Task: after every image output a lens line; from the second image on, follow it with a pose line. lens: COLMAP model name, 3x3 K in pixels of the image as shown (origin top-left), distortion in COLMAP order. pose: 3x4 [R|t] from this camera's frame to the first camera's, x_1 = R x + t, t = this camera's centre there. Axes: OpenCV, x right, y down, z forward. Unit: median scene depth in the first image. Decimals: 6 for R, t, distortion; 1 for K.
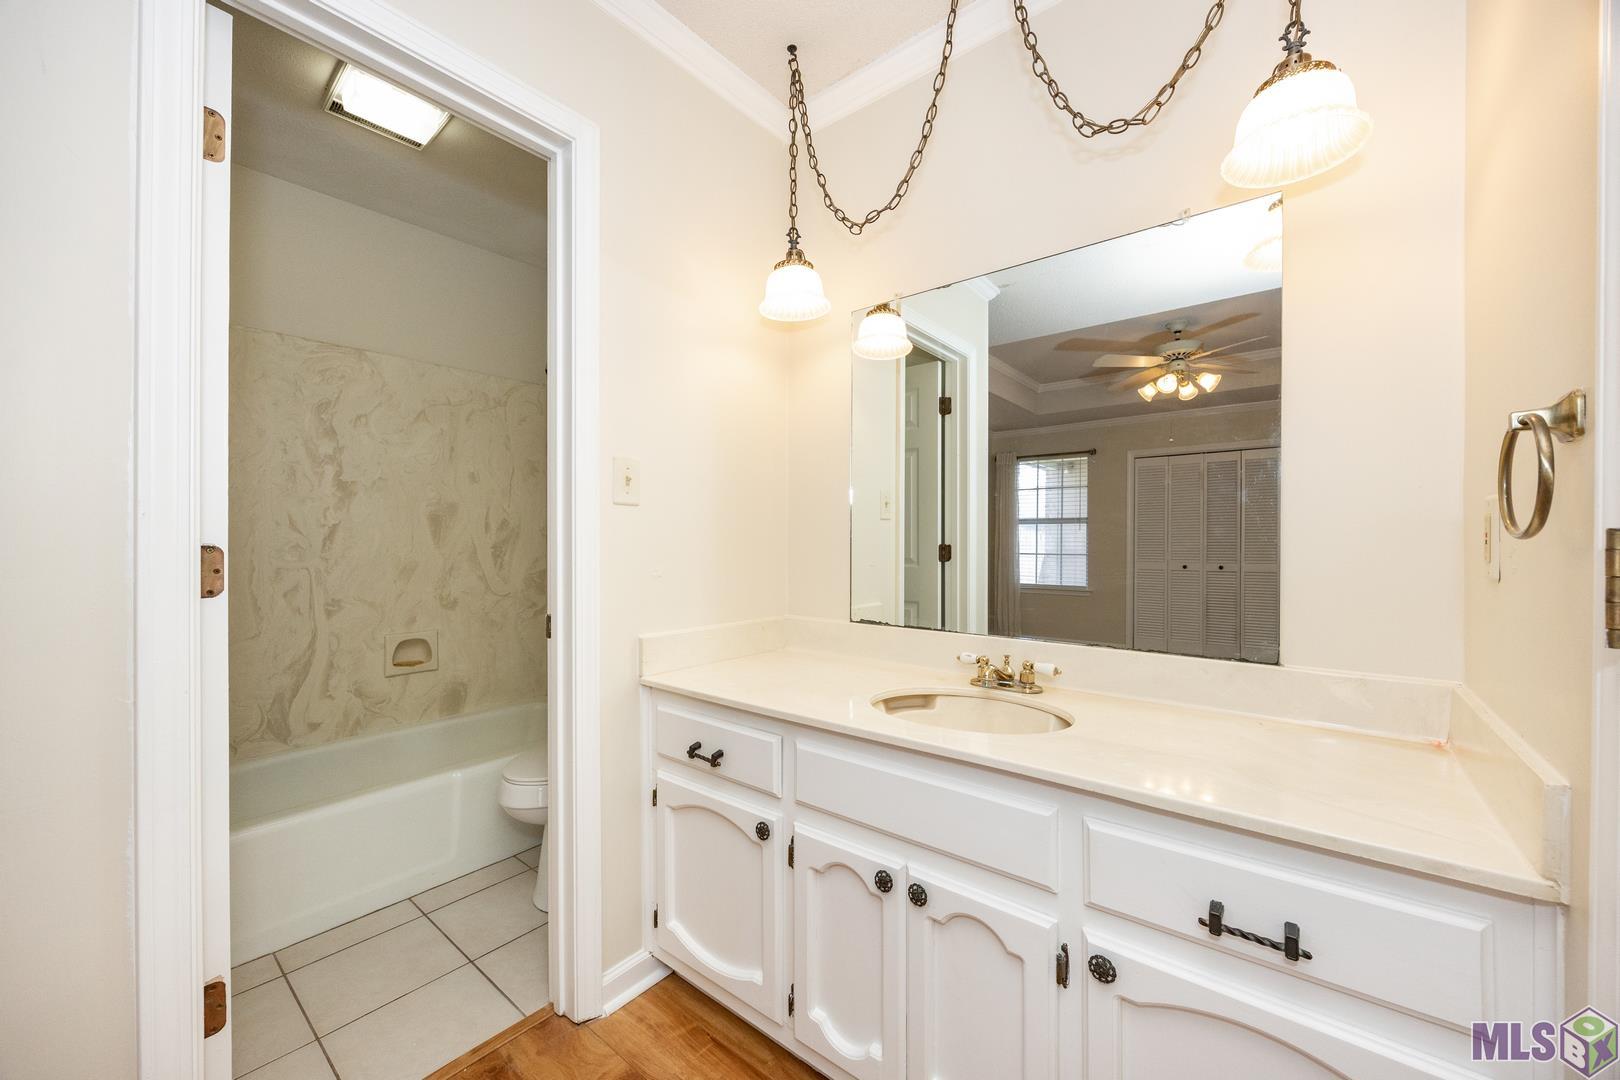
lens RADIAL K [[627.2, 0, 810.0], [0, 627.2, 540.0], [0, 0, 1]] dist [-0.002566, -0.000327]
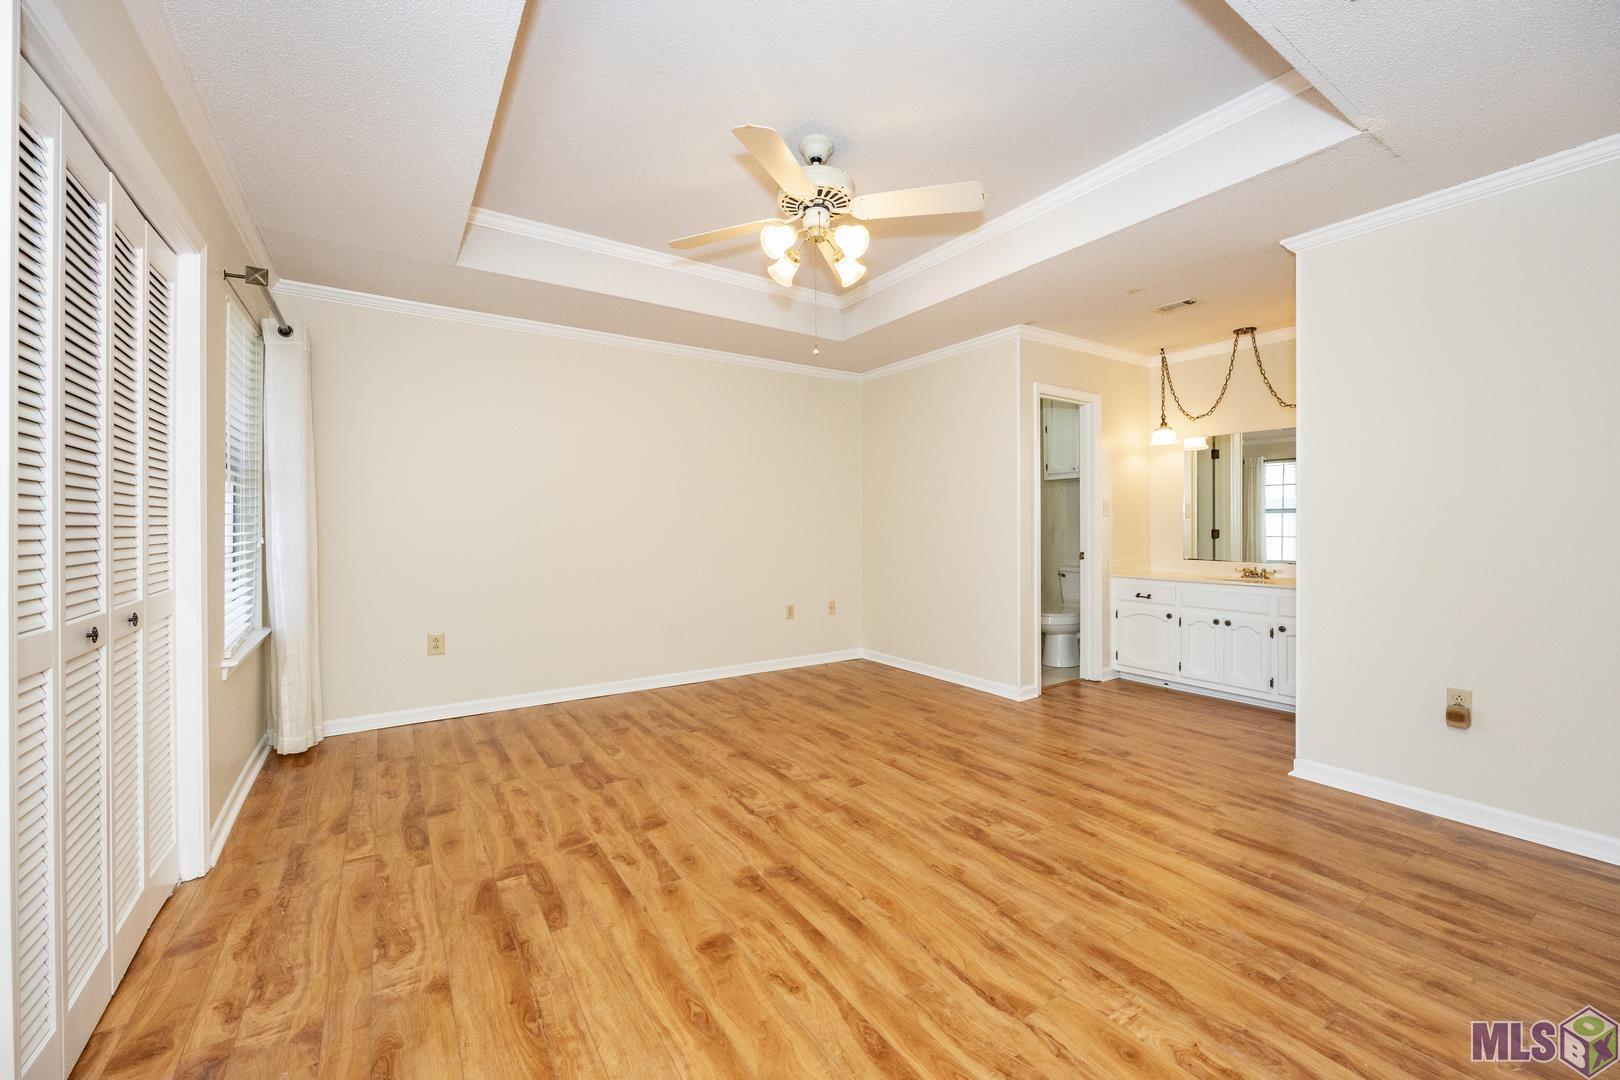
lens RADIAL K [[636.8, 0, 800.3], [0, 636.8, 519.0], [0, 0, 1]] dist [-0.000487, -0.000346]
pose [[0.950639, -0.004476, -0.310267, -0.684116], [0.001950, 0.999962, -0.008453, -0.017023], [0.310294, 0.007431, 0.950612, -2.174206]]
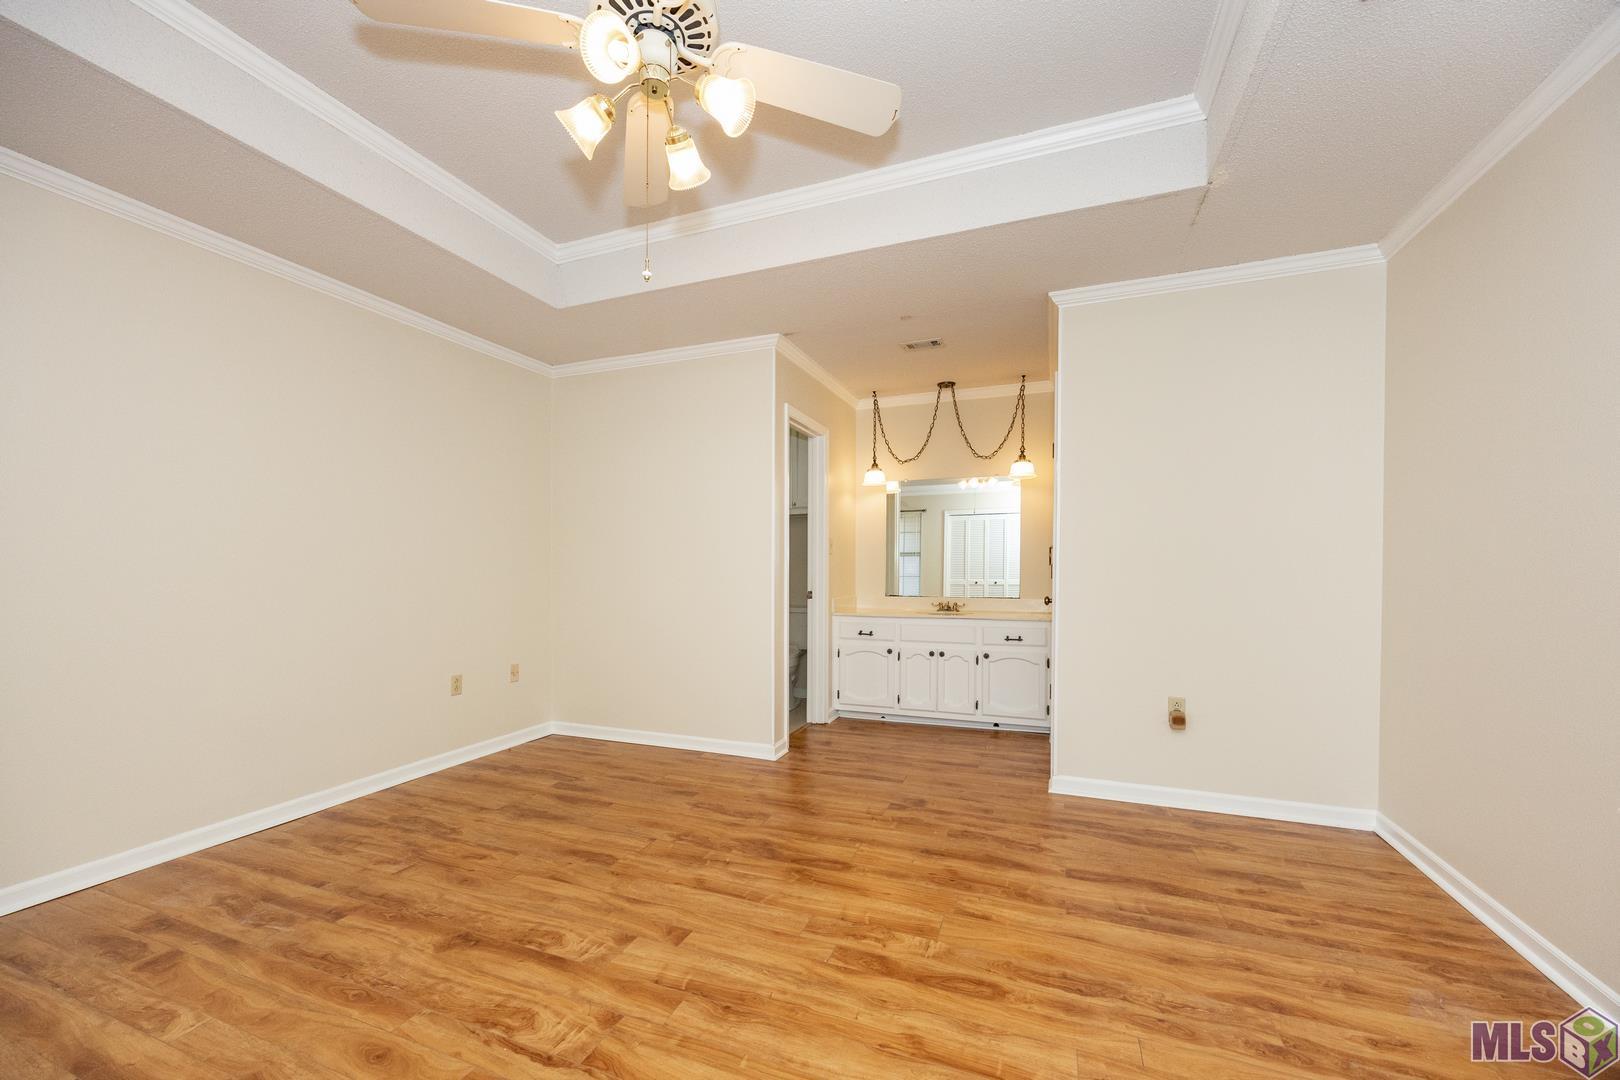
lens RADIAL K [[633.9, 0, 805.2], [0, 633.9, 572.9], [0, 0, 1]] dist [-0.002330, -0.000641]
pose [[0.955070, -0.003572, 0.296359, -1.190411], [0.000885, 0.999957, 0.009201, 0.005433], [-0.296379, -0.008525, 0.955032, -1.668843]]
